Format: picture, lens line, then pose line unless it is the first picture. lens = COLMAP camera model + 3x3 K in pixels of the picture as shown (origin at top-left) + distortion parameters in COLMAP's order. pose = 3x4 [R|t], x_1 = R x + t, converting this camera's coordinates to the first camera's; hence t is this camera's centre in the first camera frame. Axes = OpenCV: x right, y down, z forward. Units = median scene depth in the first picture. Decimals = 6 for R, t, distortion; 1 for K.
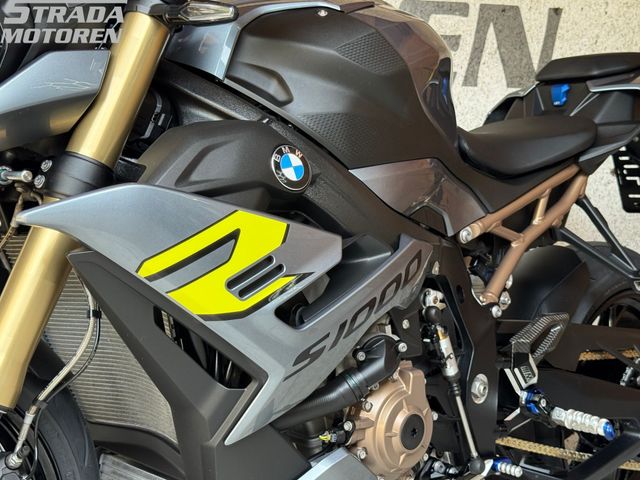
lens RADIAL K [[983.3, 0, 326.1], [0, 983.3, 235.1], [0, 0, 1]] dist [0.149282, 0.000000]
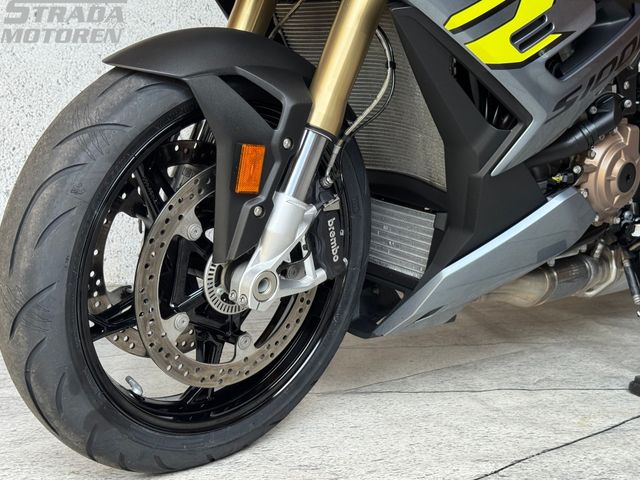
lens RADIAL K [[983.3, 0, 315.6], [0, 983.3, 244.3], [0, 0, 1]] dist [0.149282, 0.000000]
pose [[0.998051, 0.023133, -0.057961, -0.222123], [-0.011514, 0.981074, 0.193292, 0.054747], [0.061336, -0.192248, 0.979428, -0.207995]]
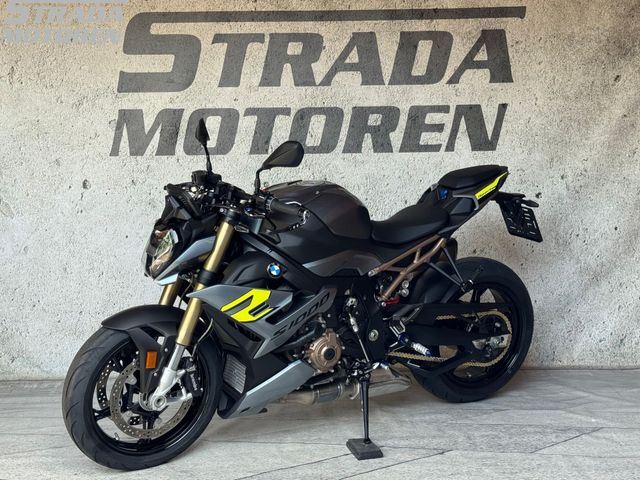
lens RADIAL K [[983.3, 0, 317.4], [0, 983.3, 243.9], [0, 0, 1]] dist [0.149282, 0.000000]
pose [[0.965199, 0.030341, -0.259749, 0.805498], [0.013592, 0.986084, 0.165688, -0.597465], [0.261162, -0.163453, 0.951356, -1.679945]]
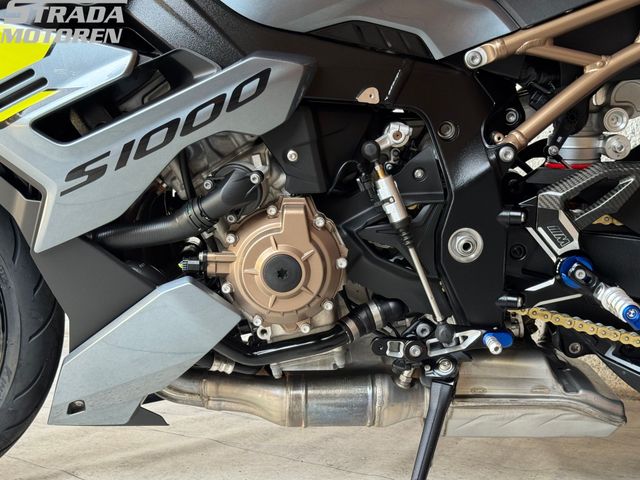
lens RADIAL K [[983.3, 0, 320.1], [0, 983.3, 234.1], [0, 0, 1]] dist [0.149282, 0.000000]
pose [[0.733783, 0.081158, -0.674519, 0.760011], [-0.001439, 0.993023, 0.117915, 0.059449], [0.679383, -0.085553, 0.728780, 0.386486]]
